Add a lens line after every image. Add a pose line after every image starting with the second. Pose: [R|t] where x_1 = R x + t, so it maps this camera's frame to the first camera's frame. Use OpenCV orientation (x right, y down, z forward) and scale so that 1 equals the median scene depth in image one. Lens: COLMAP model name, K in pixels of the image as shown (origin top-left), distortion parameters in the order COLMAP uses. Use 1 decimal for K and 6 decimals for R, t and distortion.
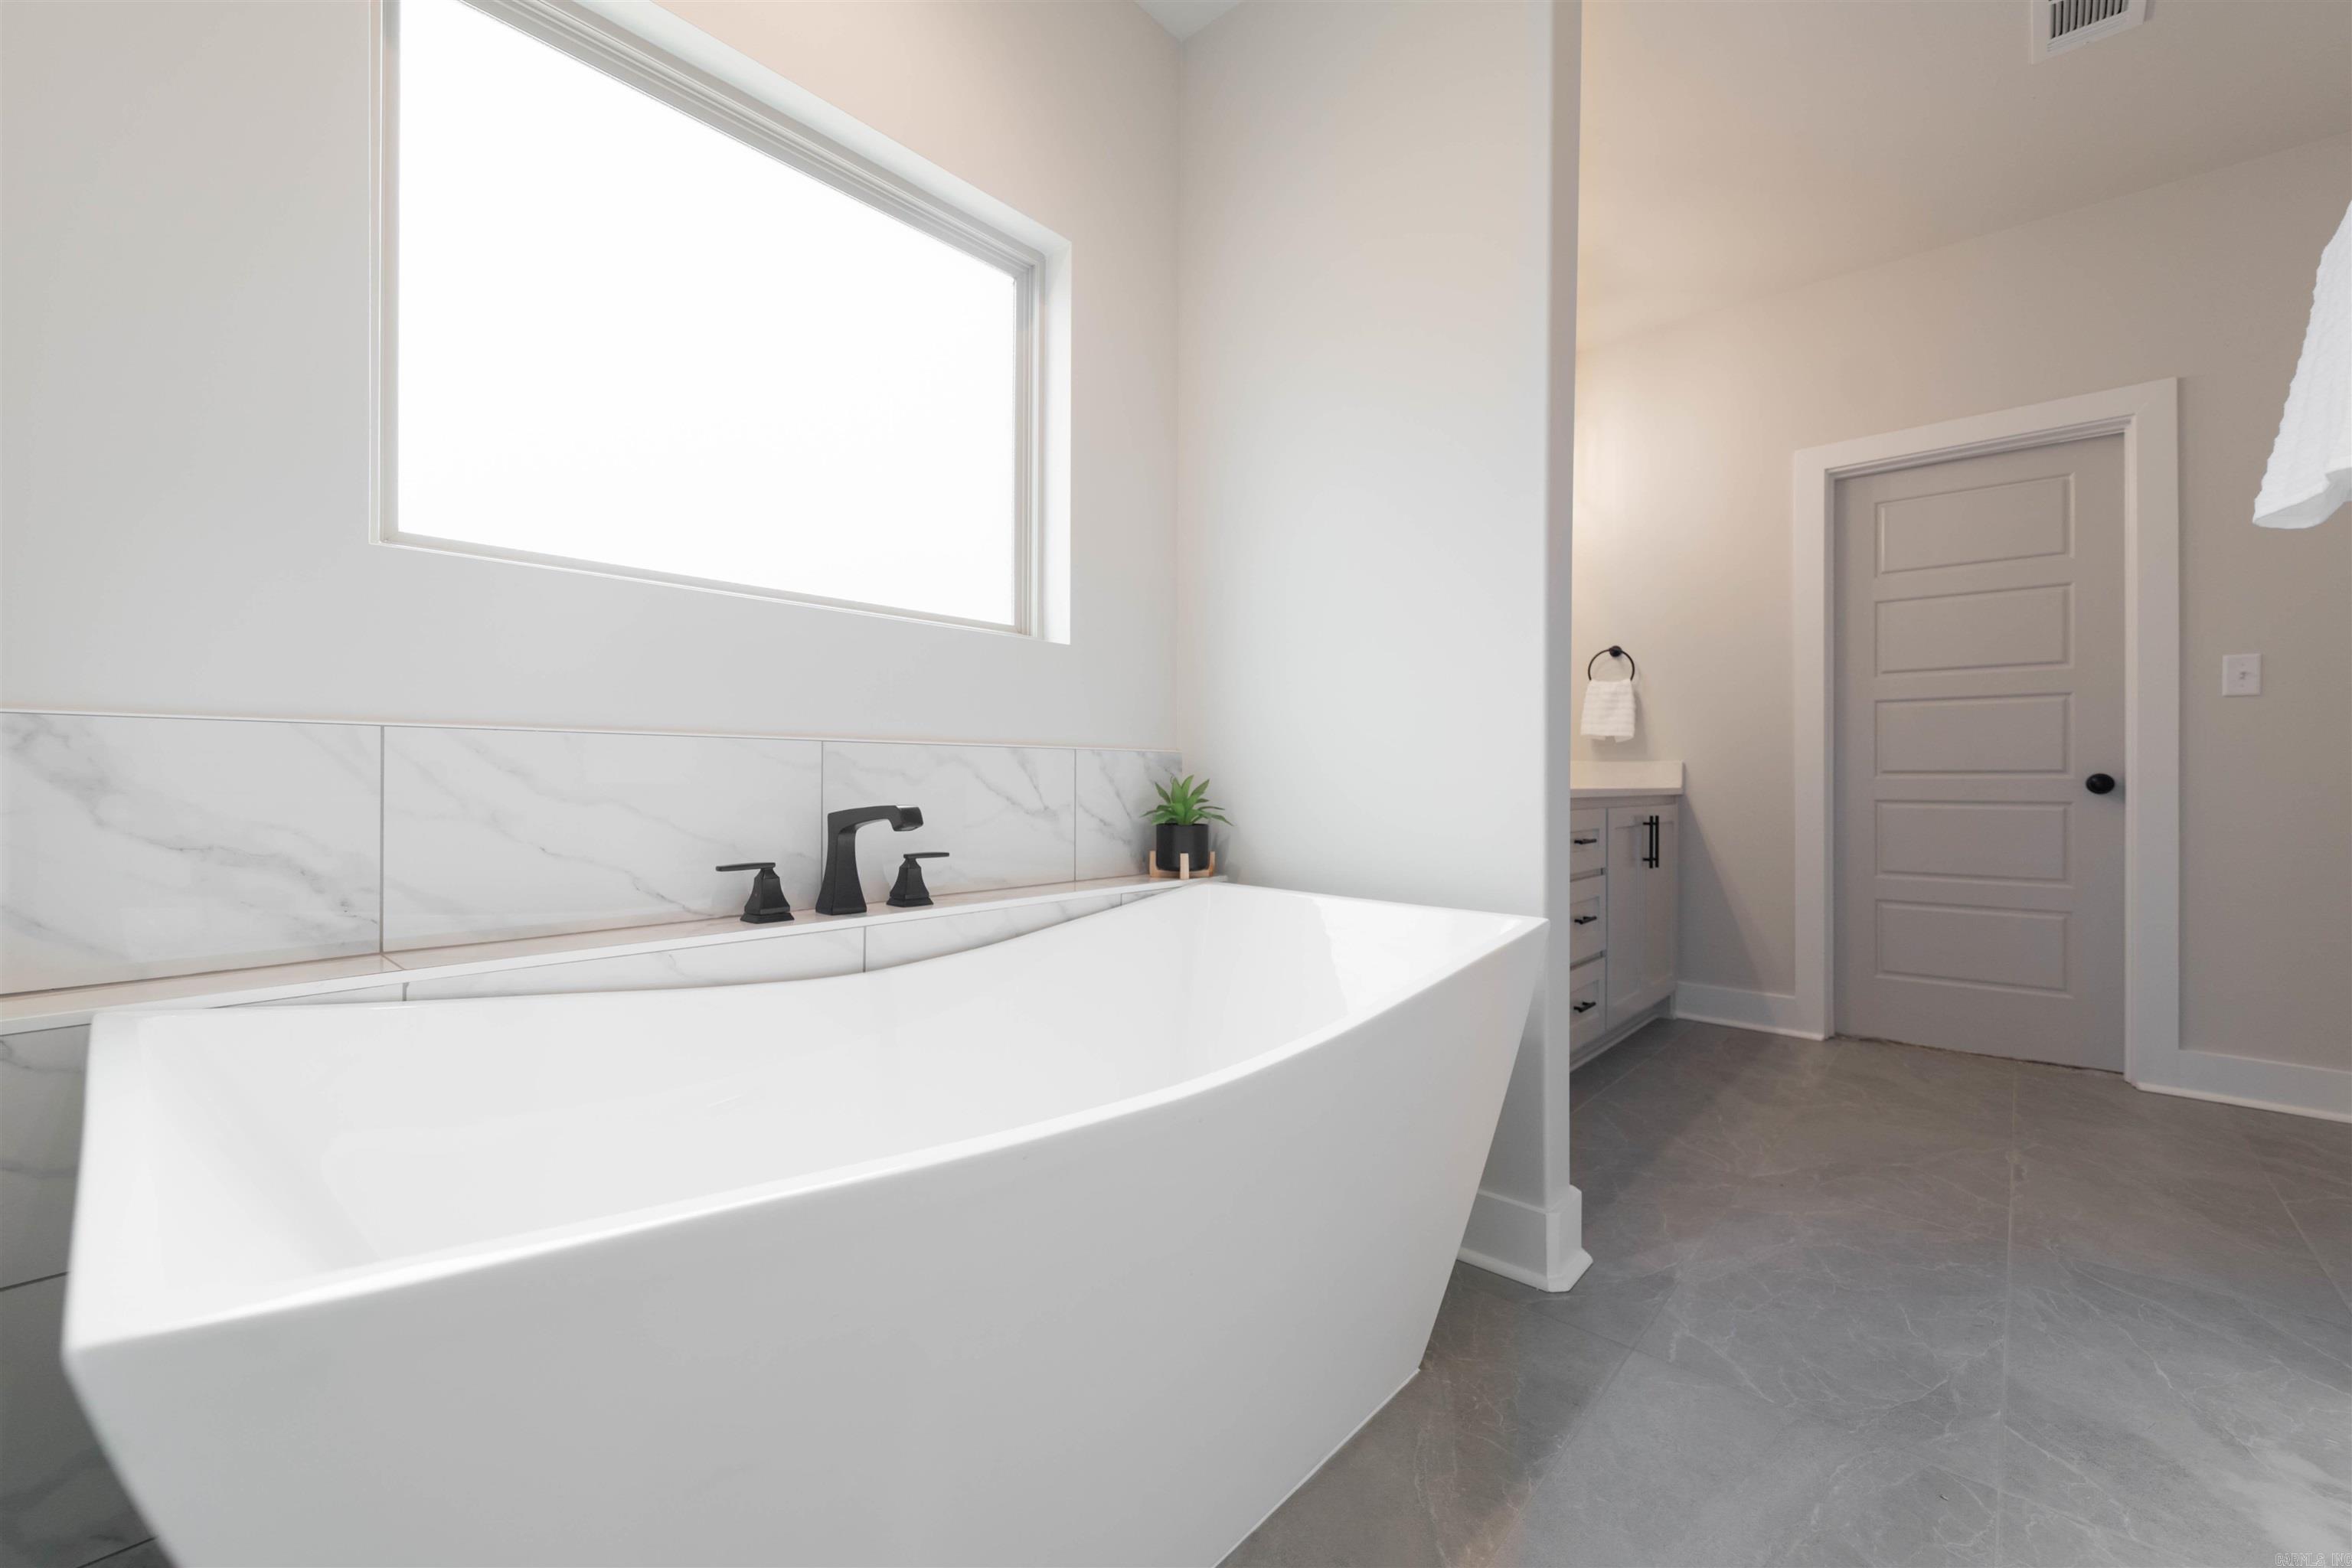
lens RADIAL K [[967.4, 0, 1127.7], [0, 967.4, 772.8], [0, 0, 1]] dist [0.008133, -0.002864]
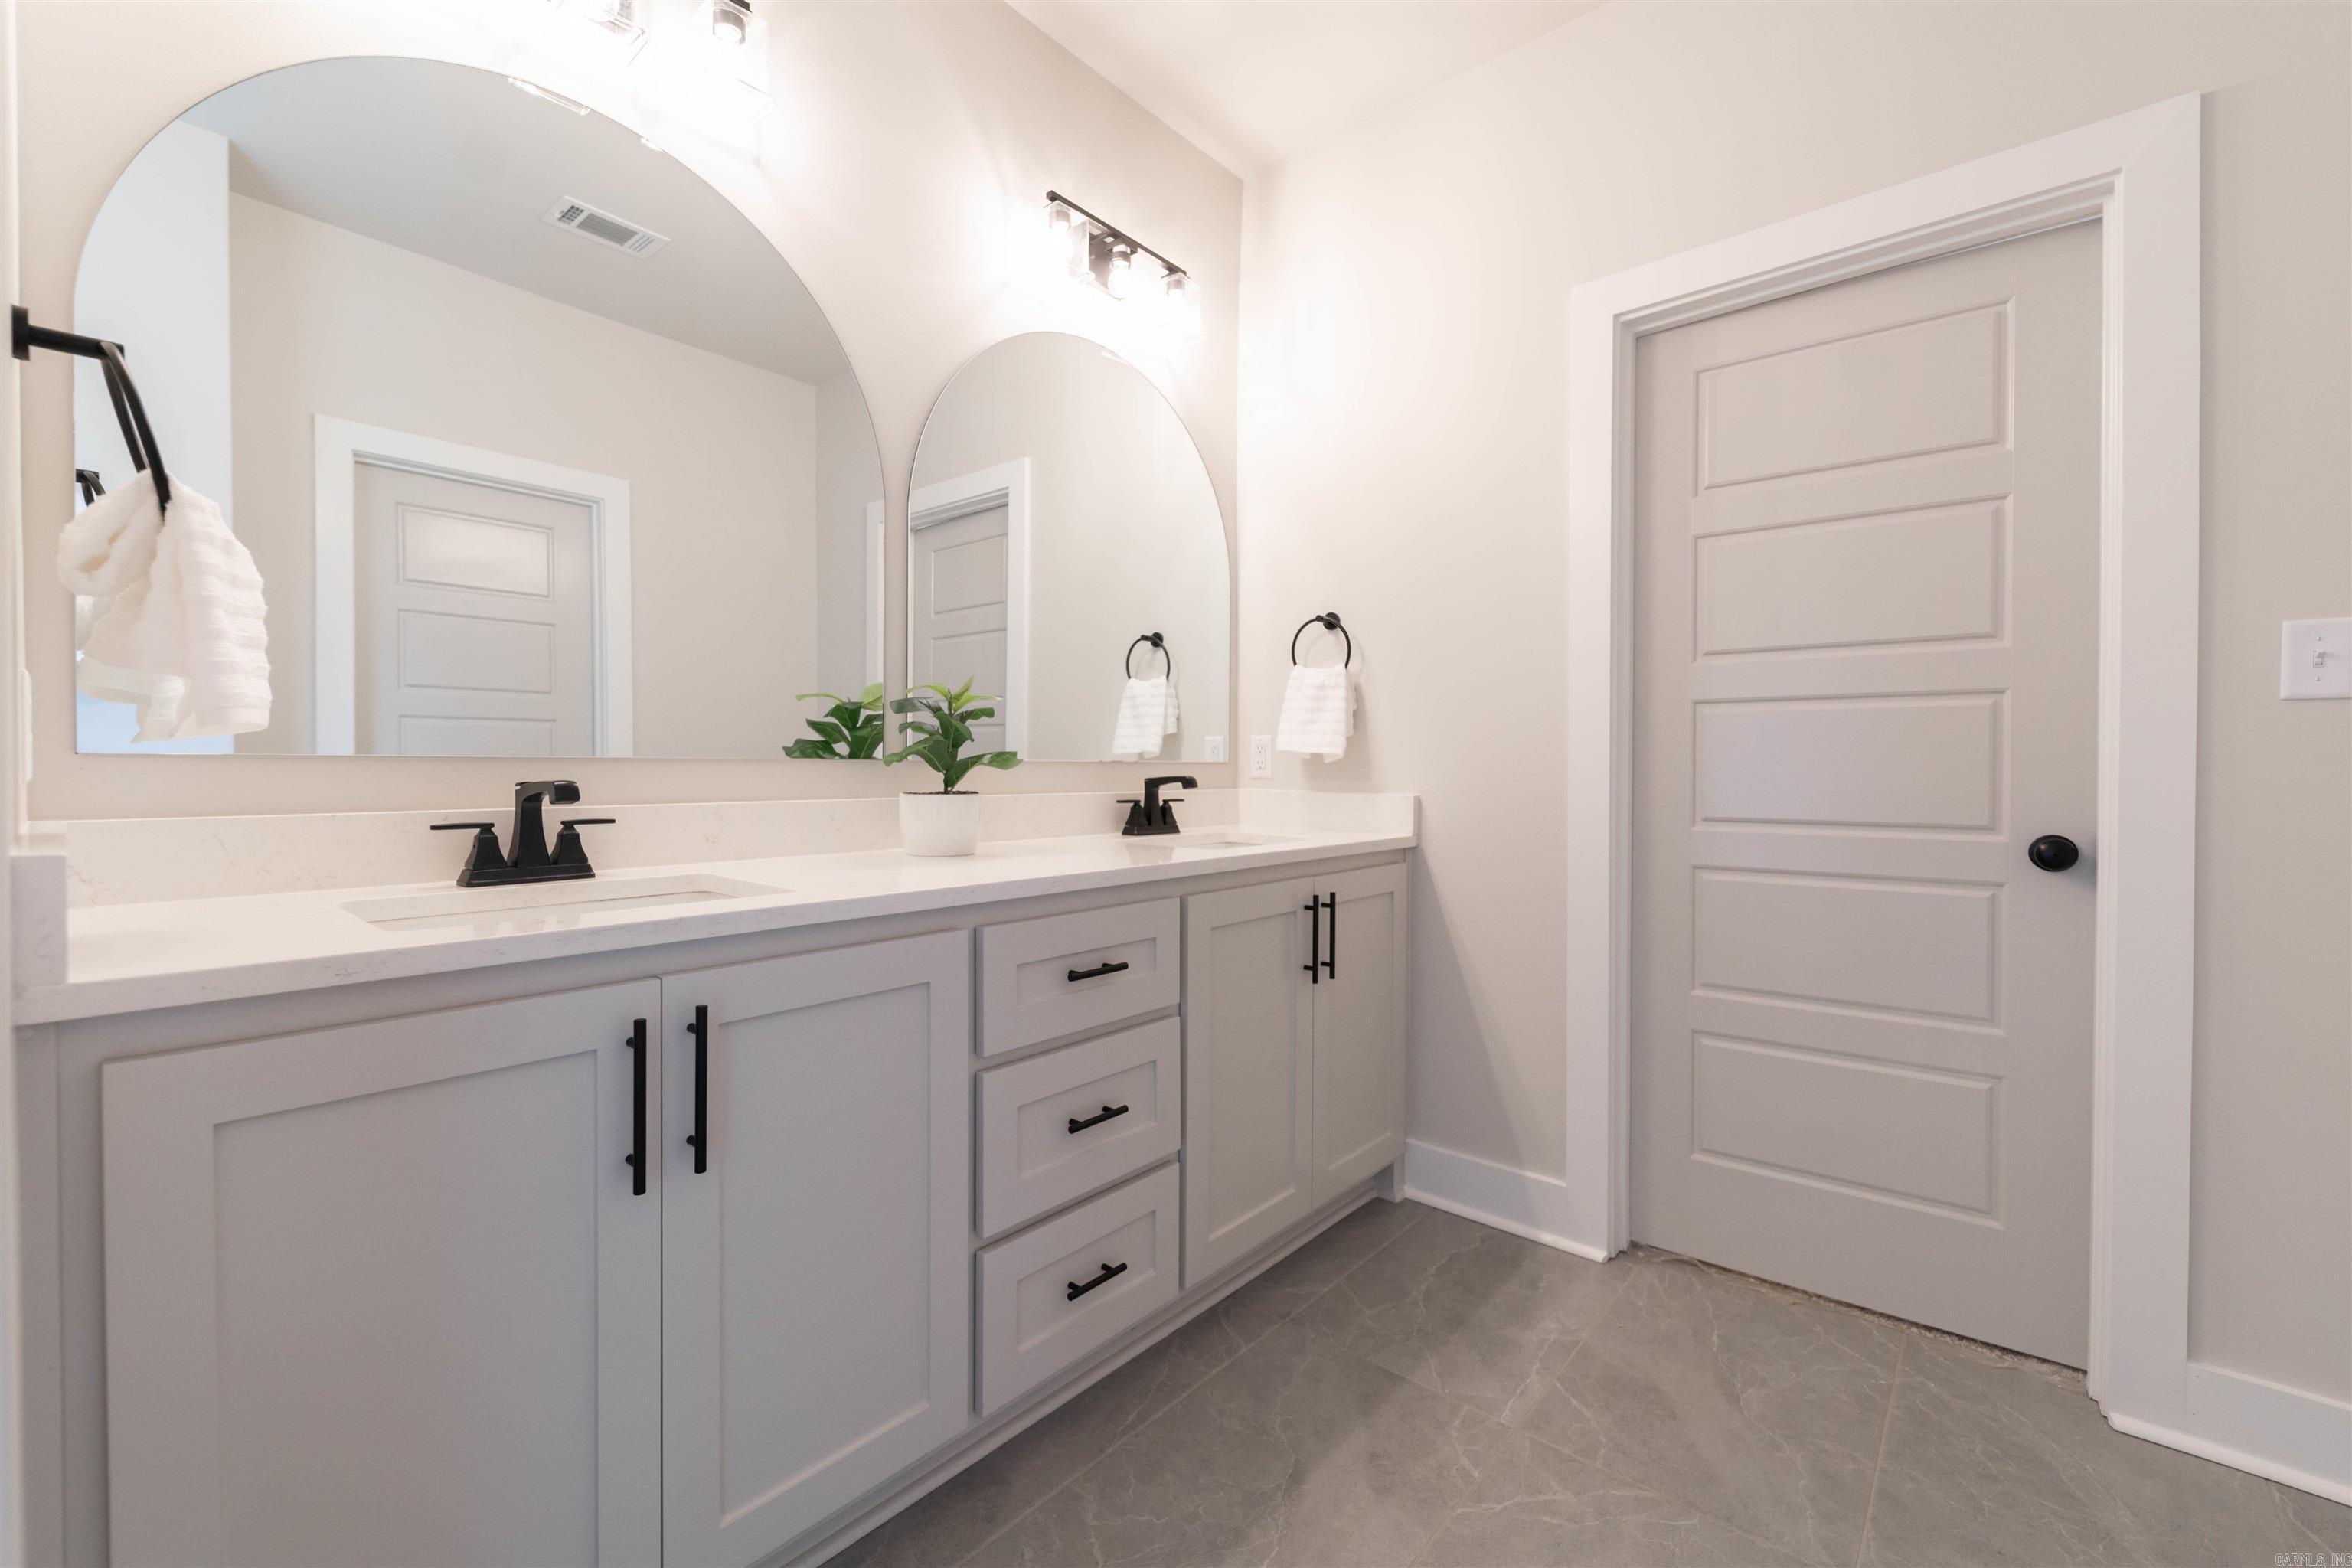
lens RADIAL K [[967.4, 0, 1150.5], [0, 967.4, 771.4], [0, 0, 1]] dist [0.008133, -0.002864]
pose [[0.999823, 0.002768, 0.018621, 0.424457], [-0.002964, 0.999940, 0.010505, -0.036158], [-0.018591, -0.010558, 0.999771, 0.406840]]
